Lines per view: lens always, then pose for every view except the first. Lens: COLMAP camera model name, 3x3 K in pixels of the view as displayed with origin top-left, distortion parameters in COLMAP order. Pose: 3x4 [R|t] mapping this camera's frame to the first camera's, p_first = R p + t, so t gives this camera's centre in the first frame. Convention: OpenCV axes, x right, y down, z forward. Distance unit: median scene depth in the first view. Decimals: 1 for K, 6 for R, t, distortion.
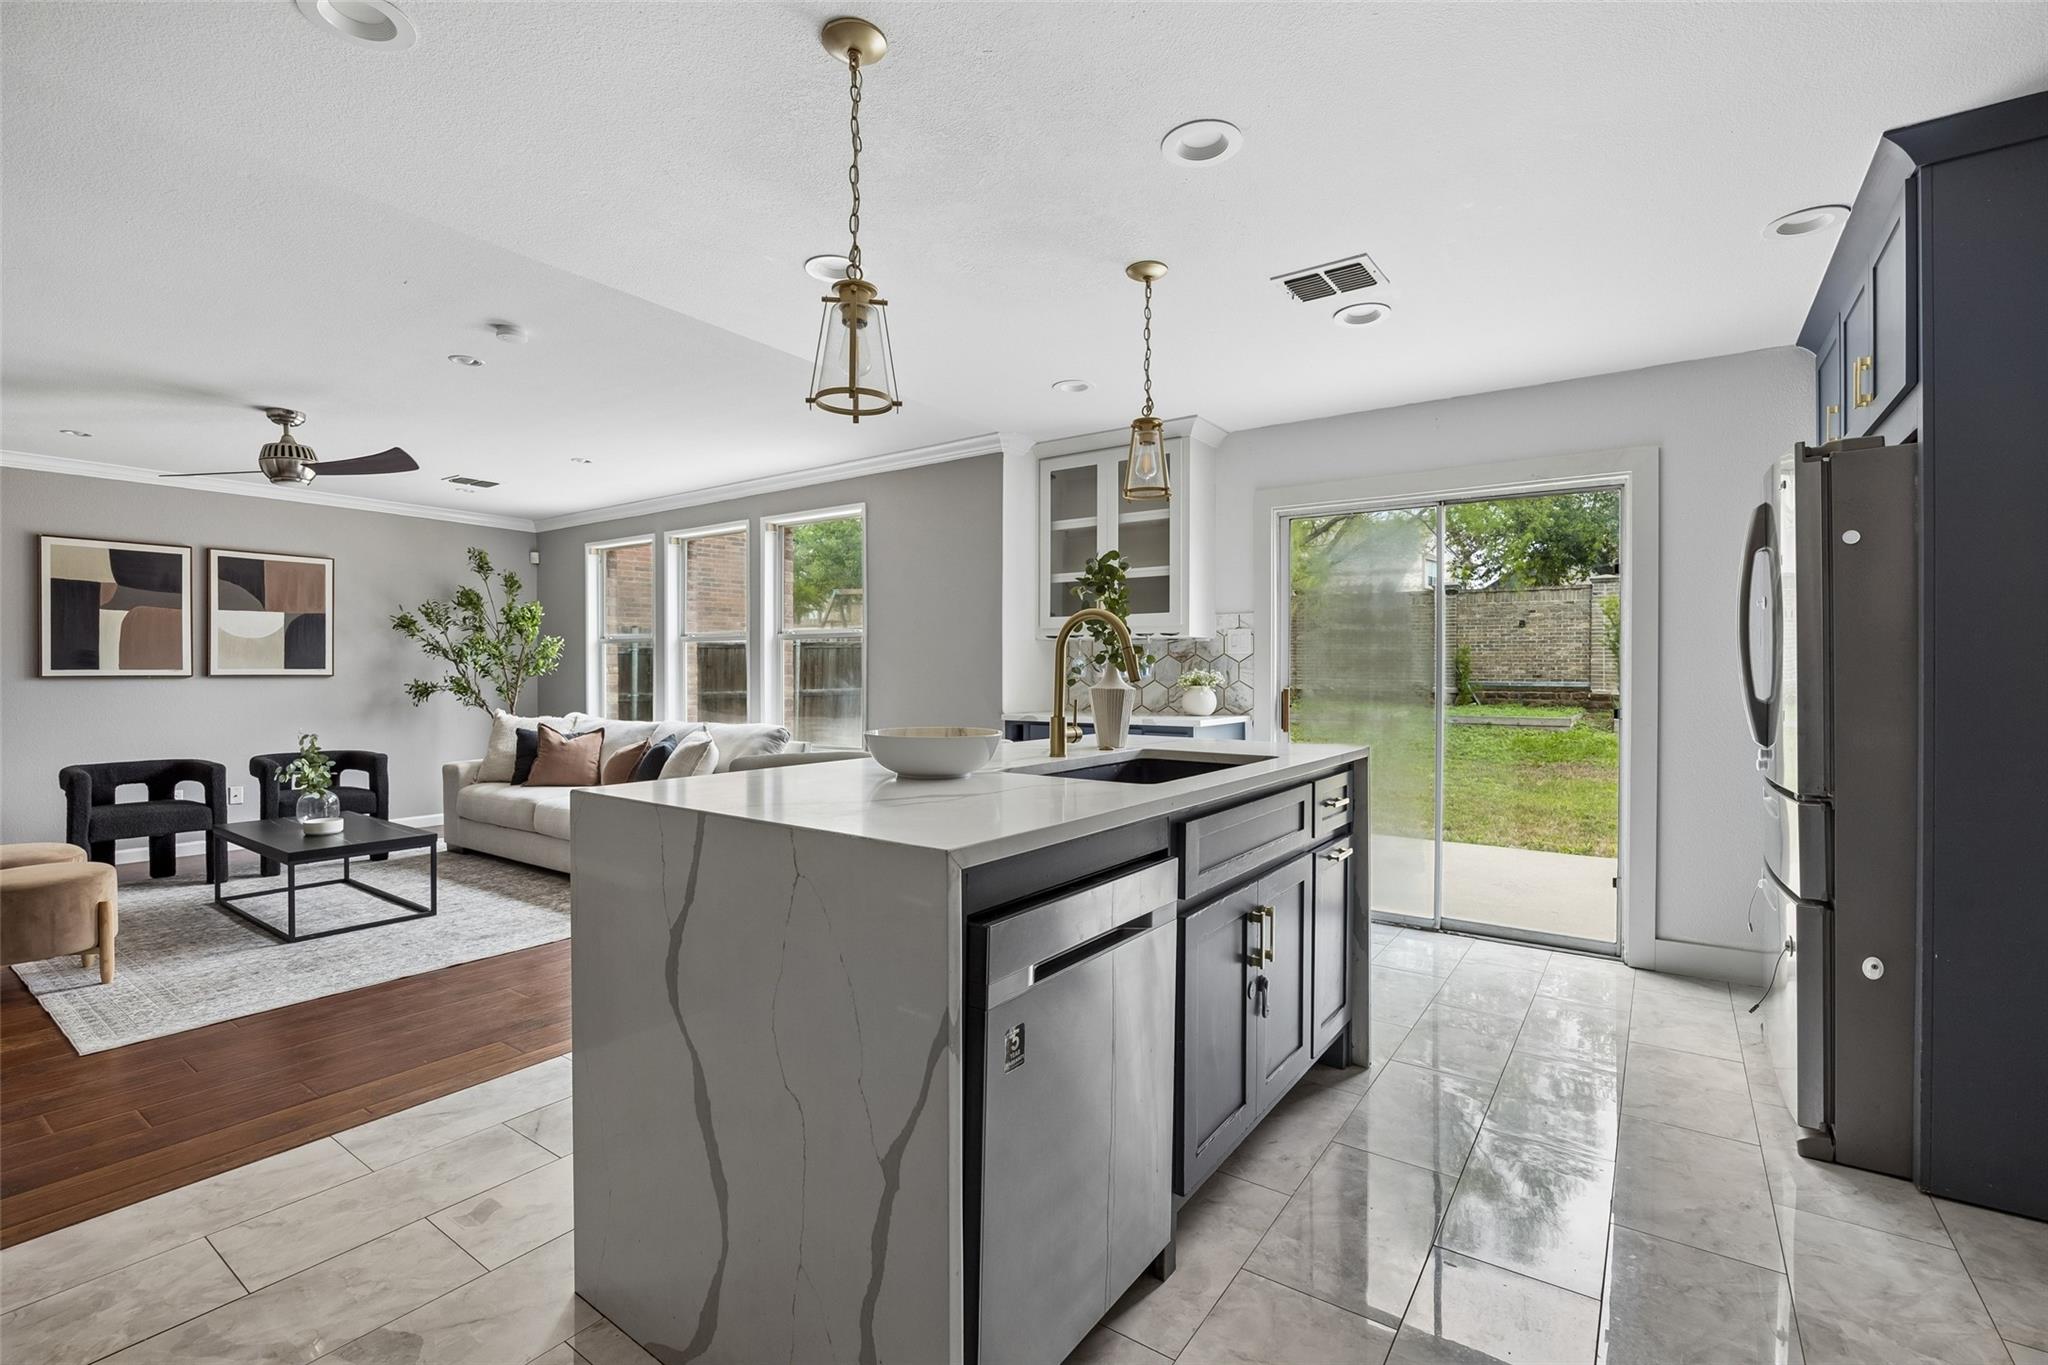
lens RADIAL K [[892.2, 0, 1028.4], [0, 892.2, 679.8], [0, 0, 1]] dist [-0.012838, -0.000521]
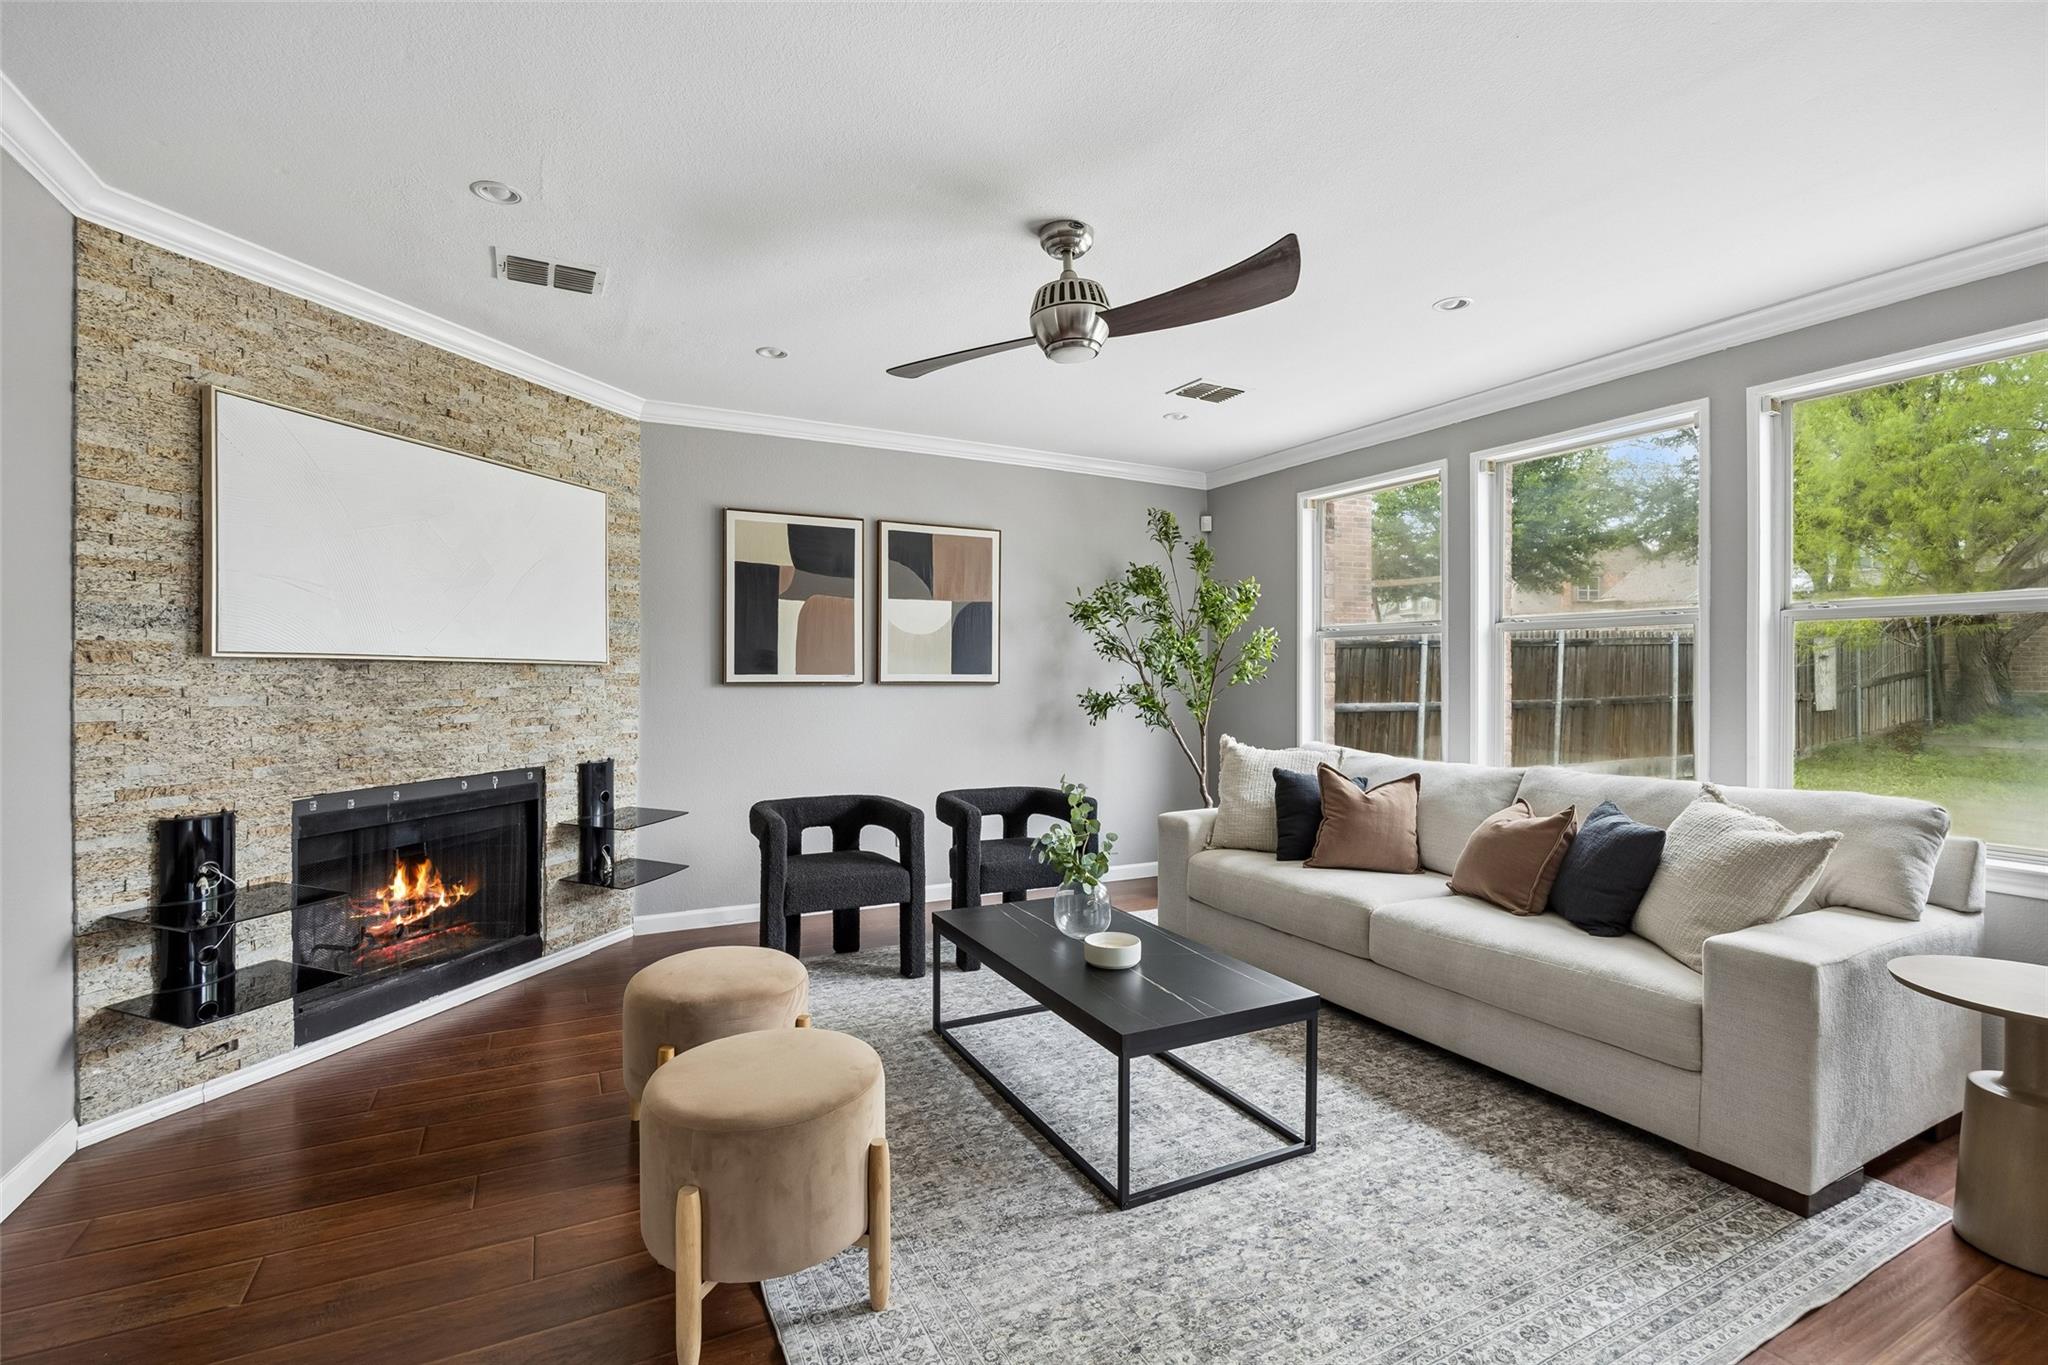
lens RADIAL K [[892.2, 0, 1018.6], [0, 892.2, 678.5], [0, 0, 1]] dist [-0.012838, -0.000521]
pose [[0.885573, 0.003369, -0.464488, -0.455662], [-0.008222, 0.999931, -0.008422, -0.002641], [0.464427, 0.011278, 0.885540, 0.359145]]
